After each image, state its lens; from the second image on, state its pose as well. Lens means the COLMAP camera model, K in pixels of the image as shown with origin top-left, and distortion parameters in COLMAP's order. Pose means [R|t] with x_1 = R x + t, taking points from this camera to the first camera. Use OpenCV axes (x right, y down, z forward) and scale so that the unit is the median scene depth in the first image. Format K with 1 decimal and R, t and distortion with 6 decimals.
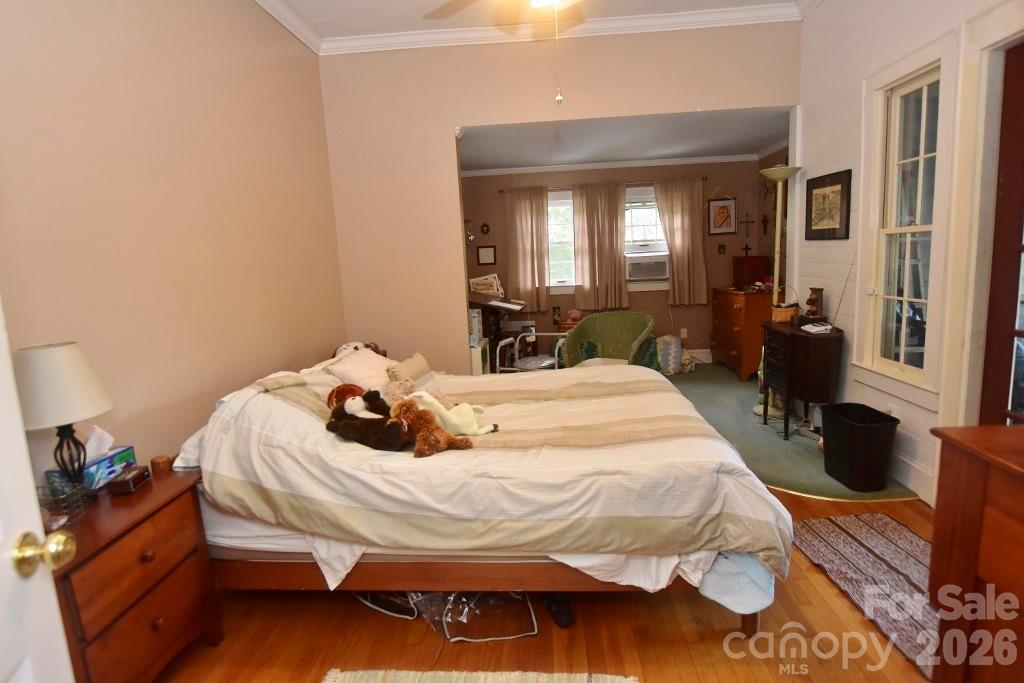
lens RADIAL K [[533.8, 0, 510.3], [0, 533.8, 339.6], [0, 0, 1]] dist [-0.020308, 0.002018]
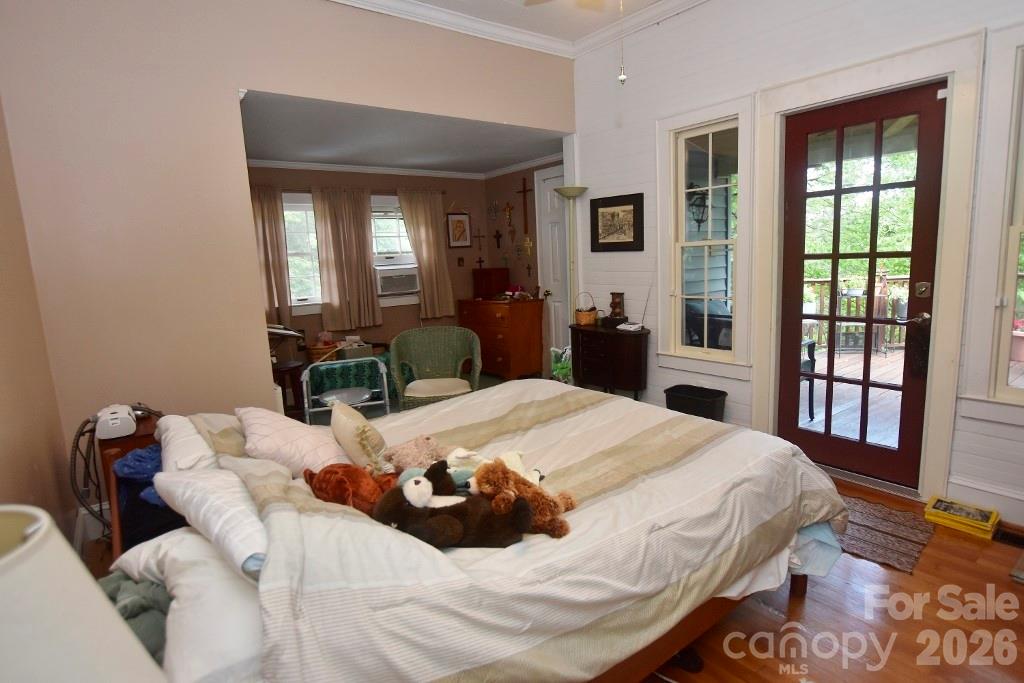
lens RADIAL K [[533.8, 0, 511.9], [0, 533.8, 338.2], [0, 0, 1]] dist [-0.020308, 0.002018]
pose [[0.755301, -0.085195, 0.649817, -0.343442], [0.108380, 0.994100, 0.004360, -0.026644], [-0.646354, 0.067134, 0.760078, 0.253692]]
